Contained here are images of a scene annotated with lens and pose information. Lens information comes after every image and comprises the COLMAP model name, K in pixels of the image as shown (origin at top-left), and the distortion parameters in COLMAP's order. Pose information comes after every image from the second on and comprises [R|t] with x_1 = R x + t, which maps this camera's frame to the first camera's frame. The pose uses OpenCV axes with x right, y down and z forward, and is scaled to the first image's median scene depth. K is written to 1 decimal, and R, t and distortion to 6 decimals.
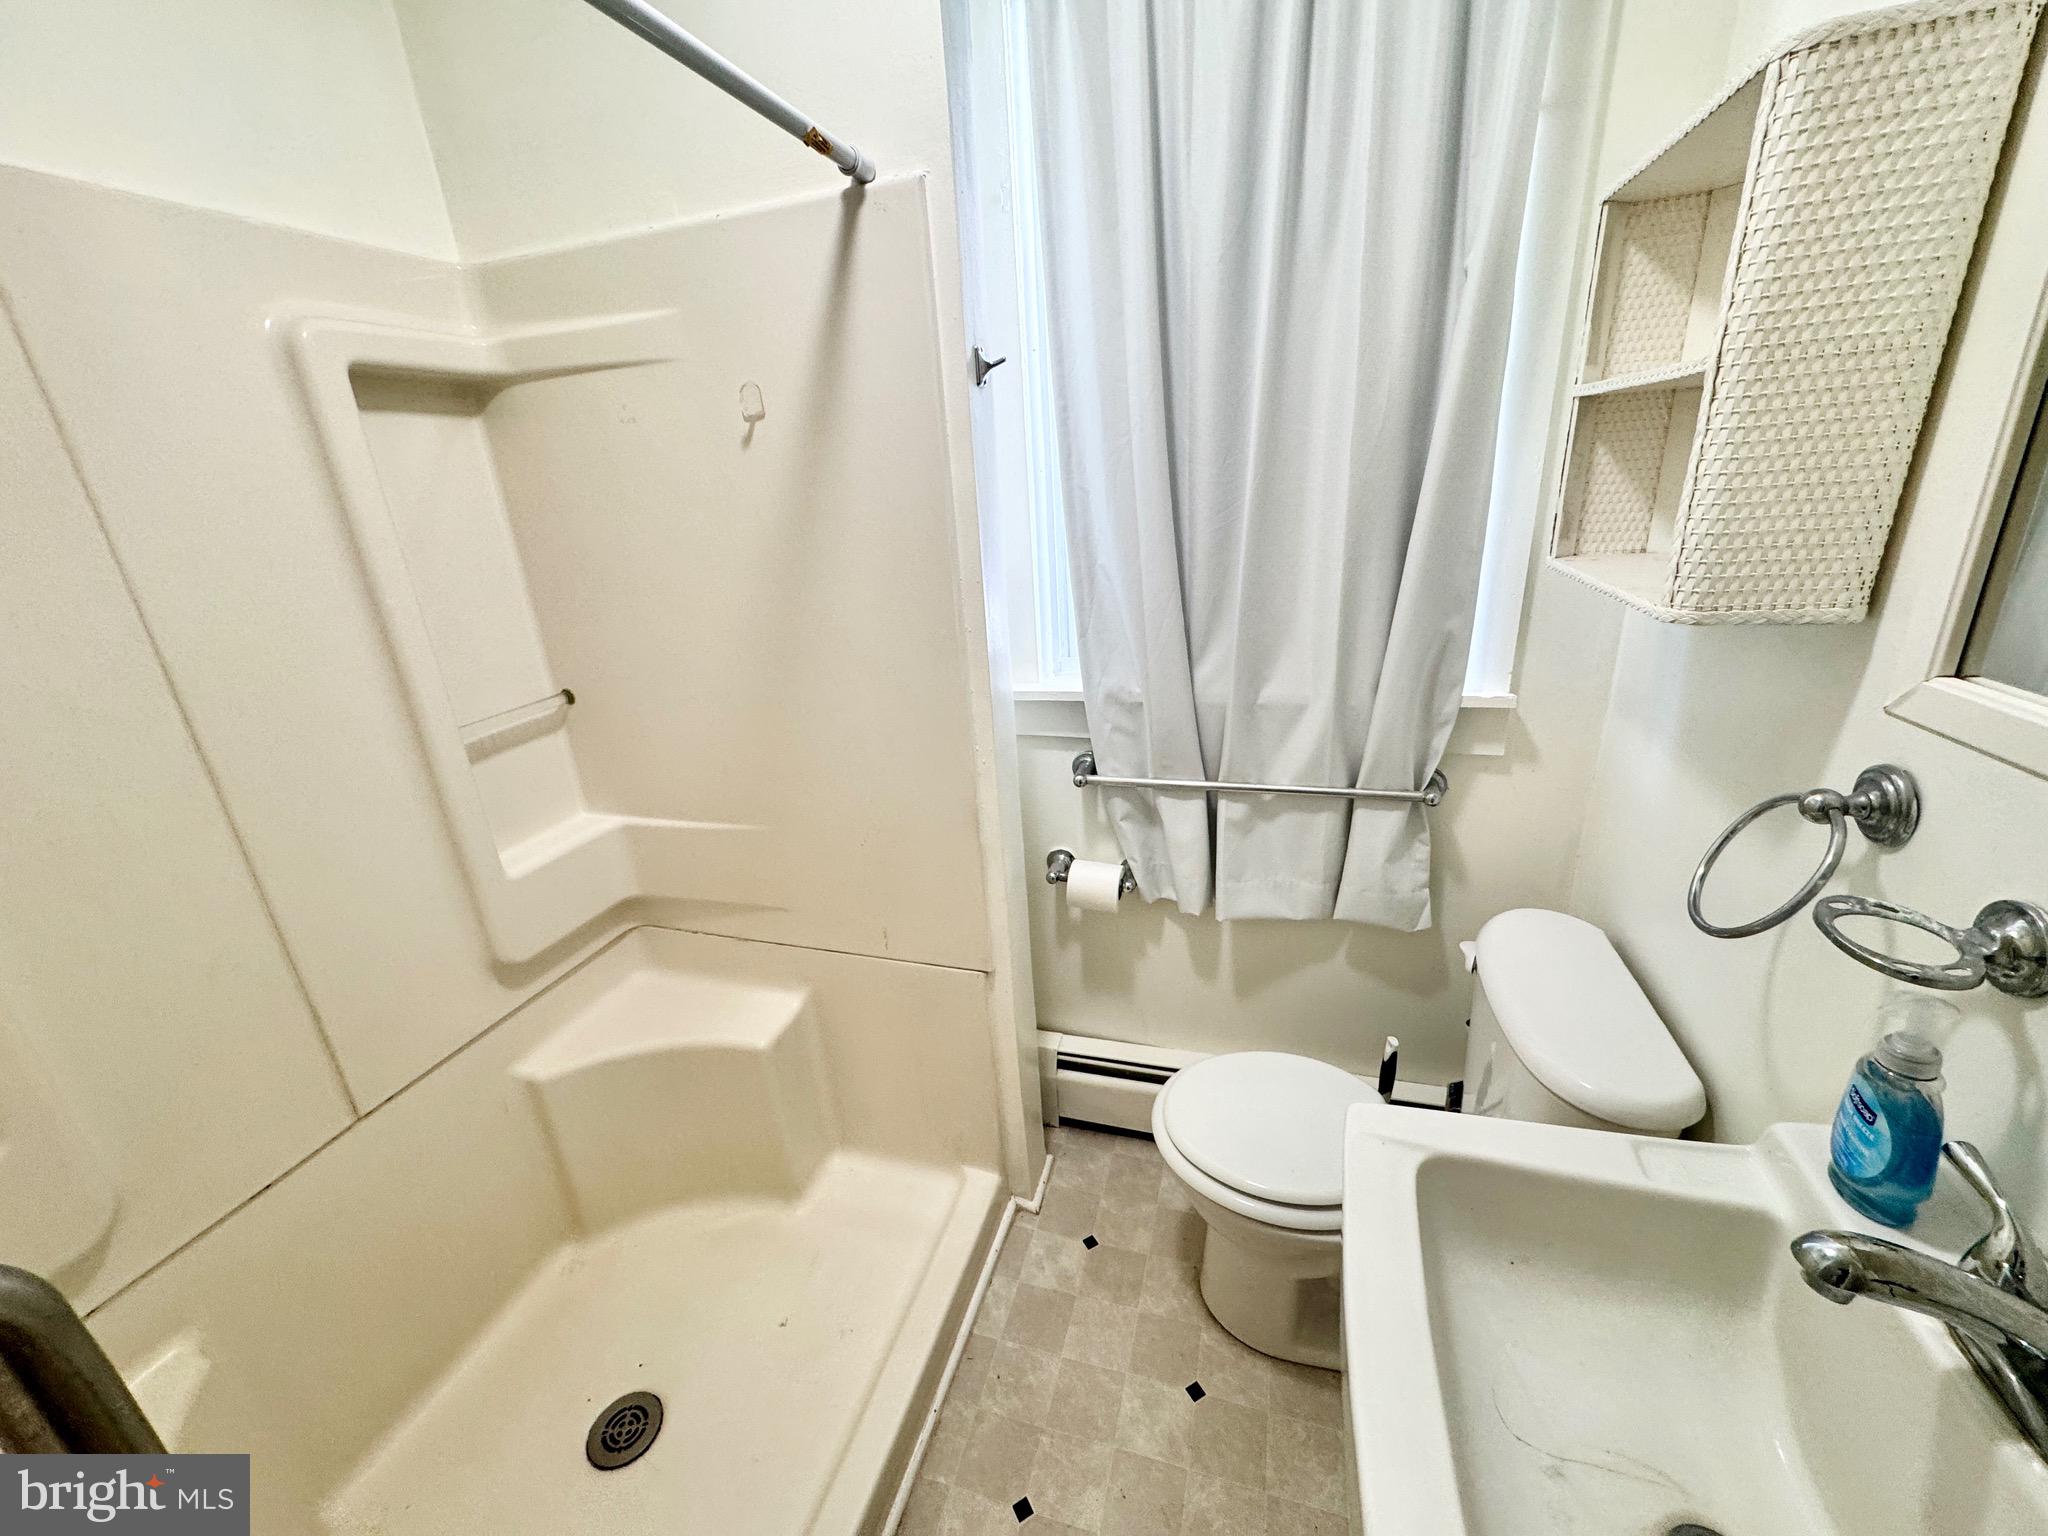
lens RADIAL K [[811.0, 0, 1023.4], [0, 811.0, 770.2], [0, 0, 1]] dist [-0.000073, 0.000325]
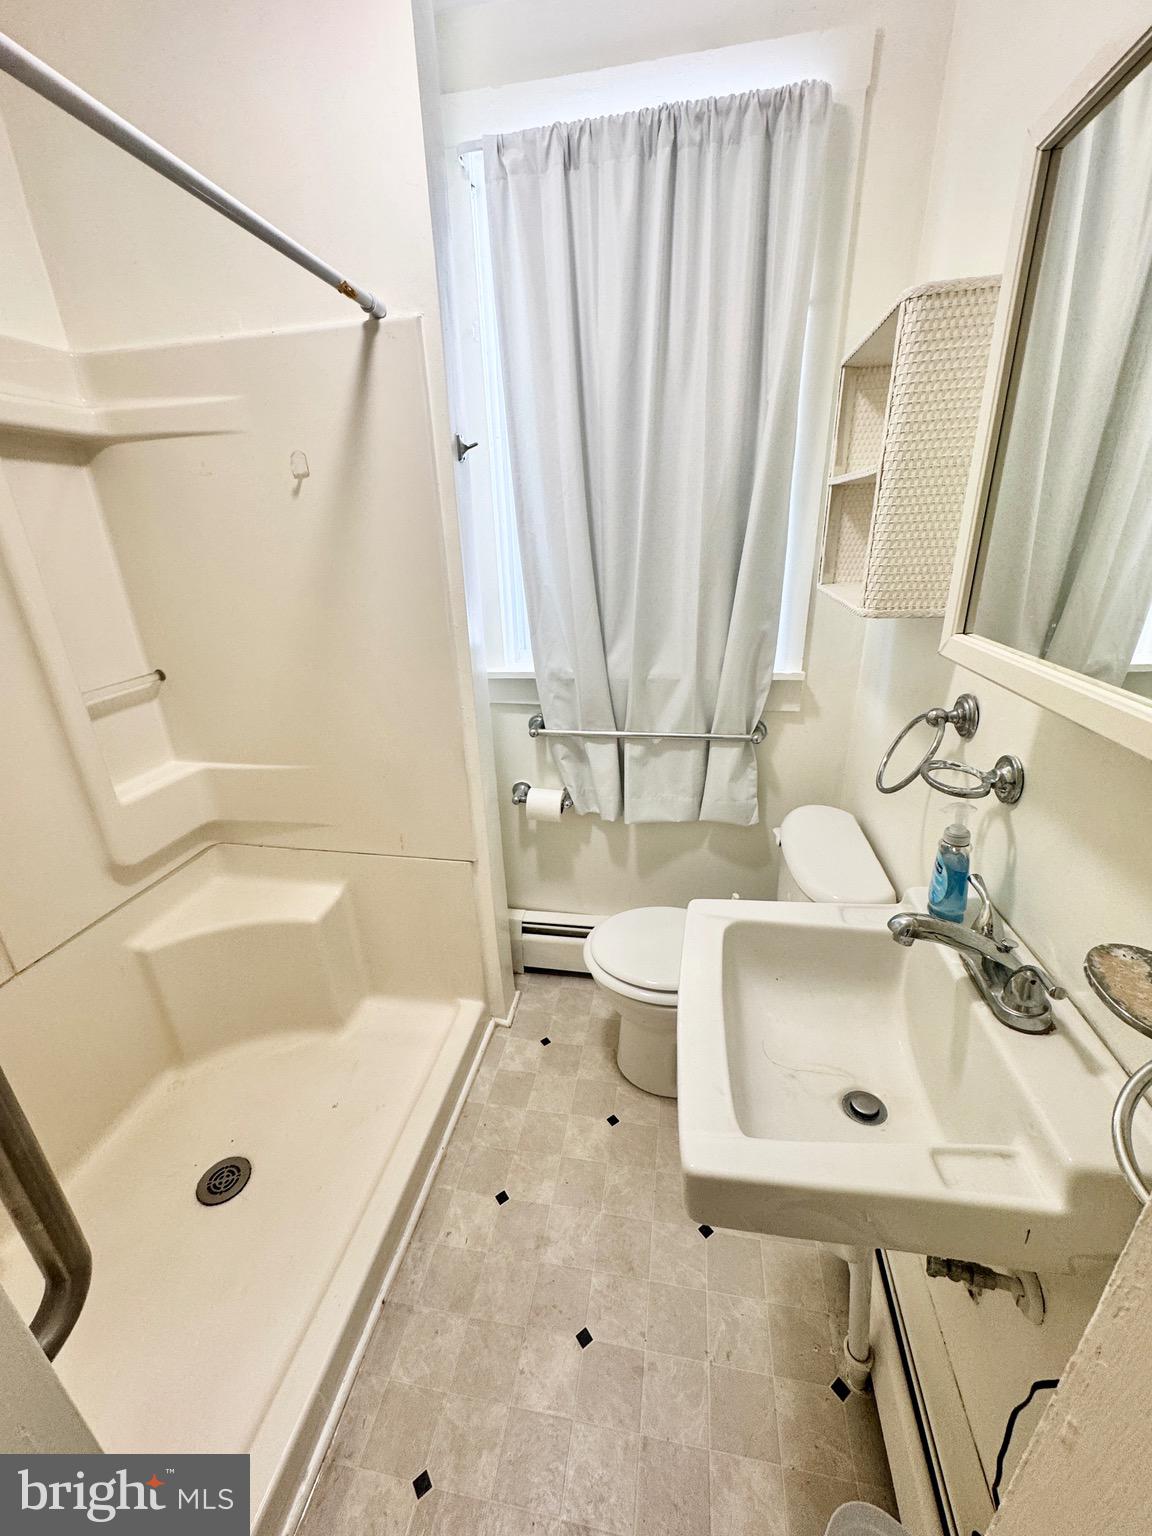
lens RADIAL K [[608.2, 0, 573.7], [0, 608.2, 766.6], [0, 0, 1]] dist [-0.000073, 0.000325]
pose [[0.992139, -0.016684, 0.124024, 0.004097], [0.013866, 0.999627, 0.023546, 0.055193], [-0.124371, -0.021641, 0.992000, -0.125437]]
